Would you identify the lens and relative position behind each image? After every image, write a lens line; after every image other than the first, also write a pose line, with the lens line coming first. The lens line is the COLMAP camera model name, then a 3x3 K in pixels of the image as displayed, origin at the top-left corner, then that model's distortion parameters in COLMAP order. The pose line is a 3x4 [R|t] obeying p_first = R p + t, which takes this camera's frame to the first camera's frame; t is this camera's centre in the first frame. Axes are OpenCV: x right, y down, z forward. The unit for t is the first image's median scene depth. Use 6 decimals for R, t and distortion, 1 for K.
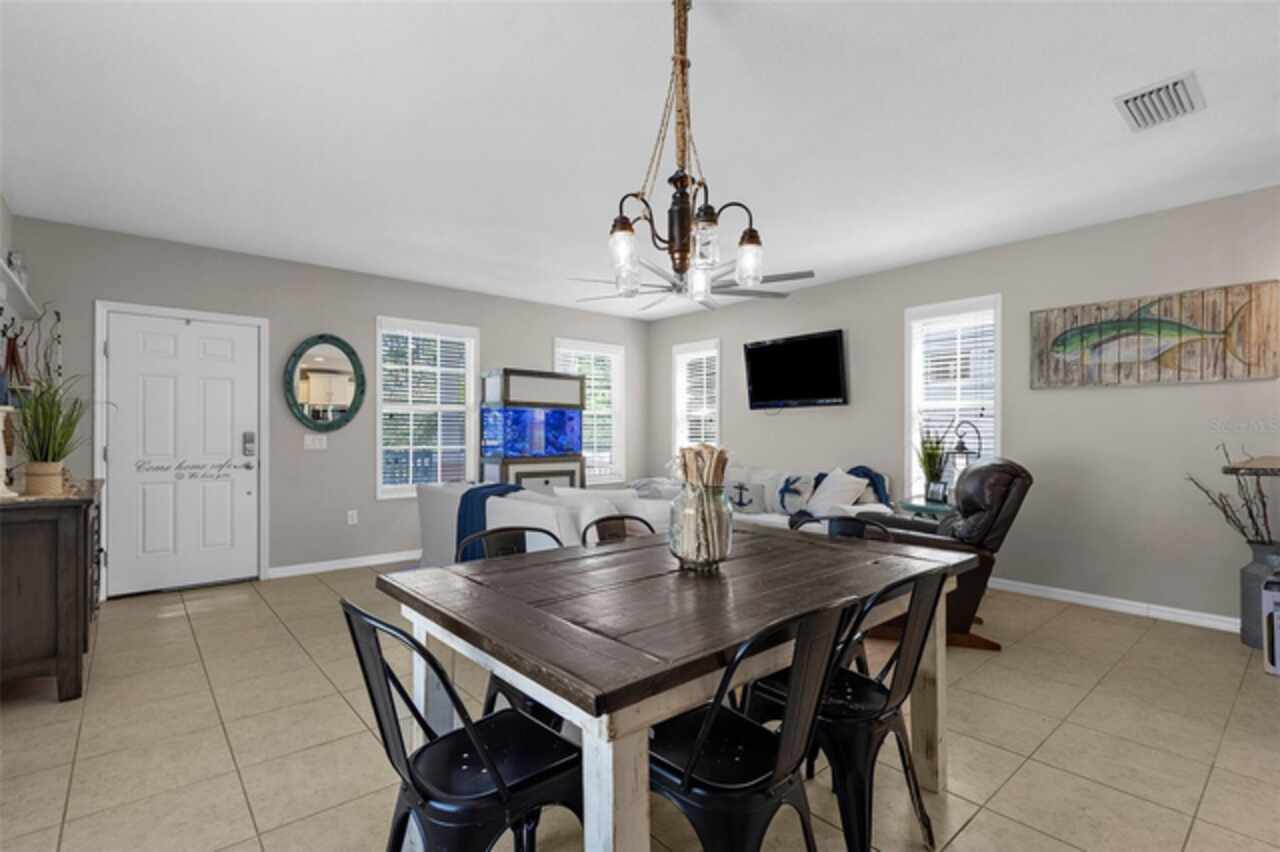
lens RADIAL K [[589.5, 0, 643.4], [0, 589.5, 433.2], [0, 0, 1]] dist [-0.004390, -0.000549]
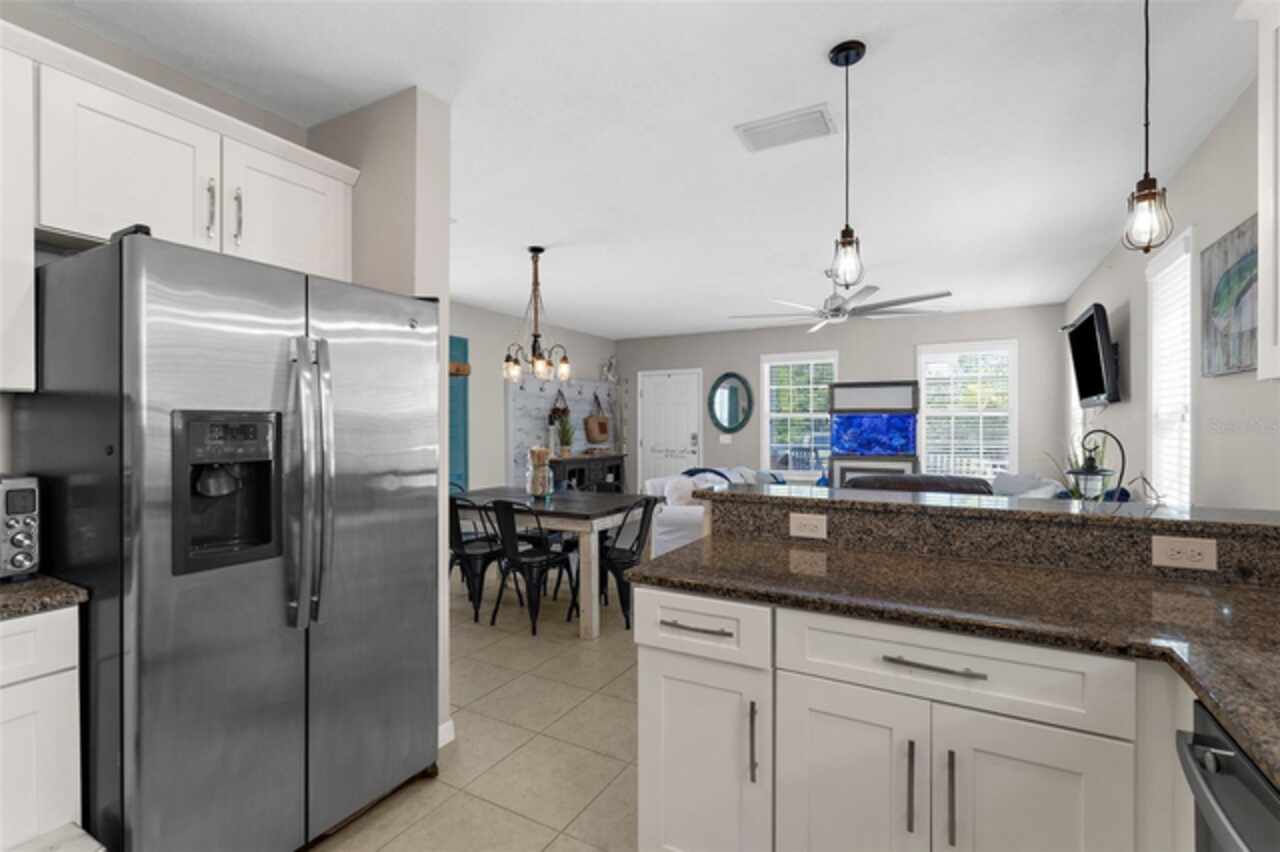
lens RADIAL K [[589.5, 0, 638.3], [0, 589.5, 423.0], [0, 0, 1]] dist [-0.004390, -0.000549]
pose [[0.348995, -0.005307, -0.937110, 1.065519], [0.002639, 0.999986, -0.004680, -0.027684], [0.937121, -0.000840, 0.349004, 0.241267]]
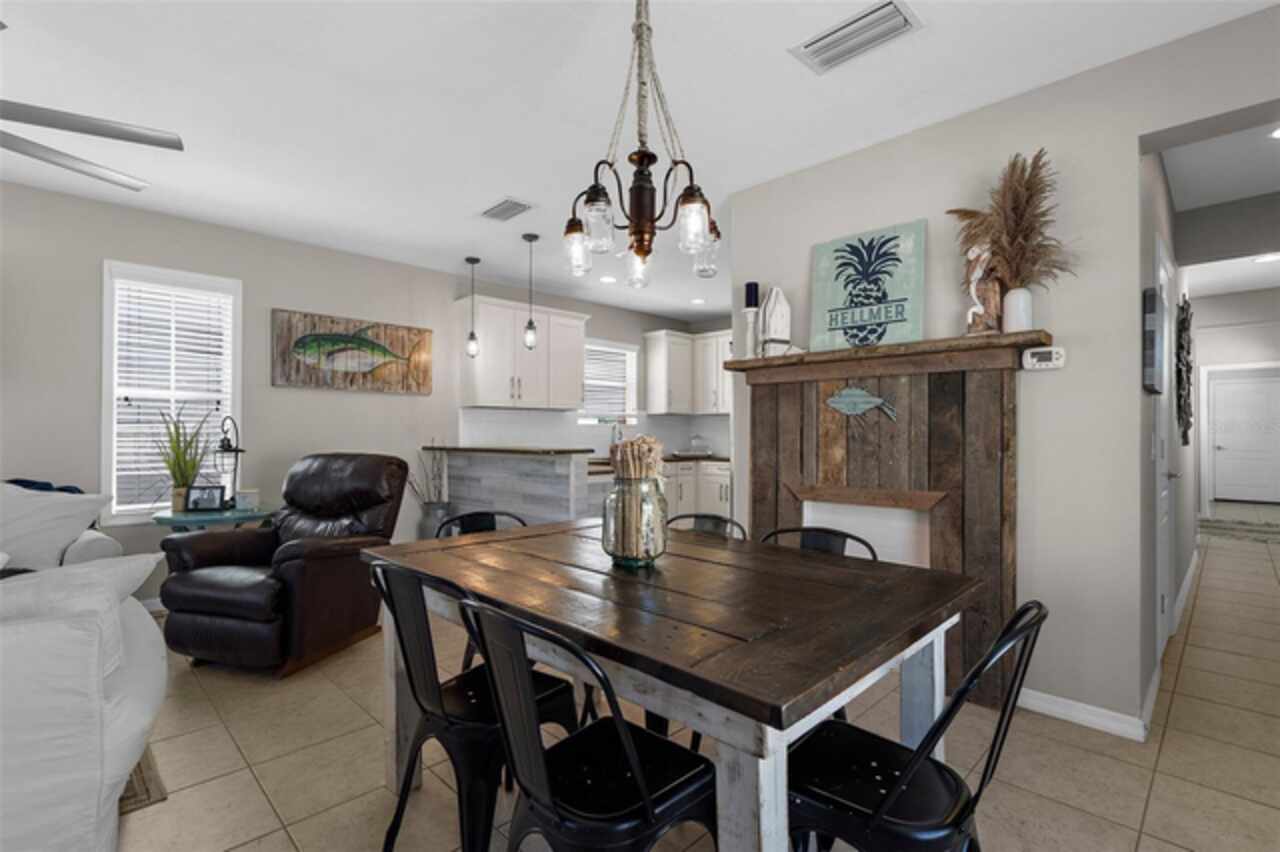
lens RADIAL K [[589.5, 0, 642.8], [0, 589.5, 435.4], [0, 0, 1]] dist [-0.004390, -0.000549]
pose [[-0.073477, -0.002254, 0.997294, -0.400677], [0.000526, 0.999997, 0.002299, 0.007375], [-0.997297, 0.000694, -0.073476, 0.461568]]
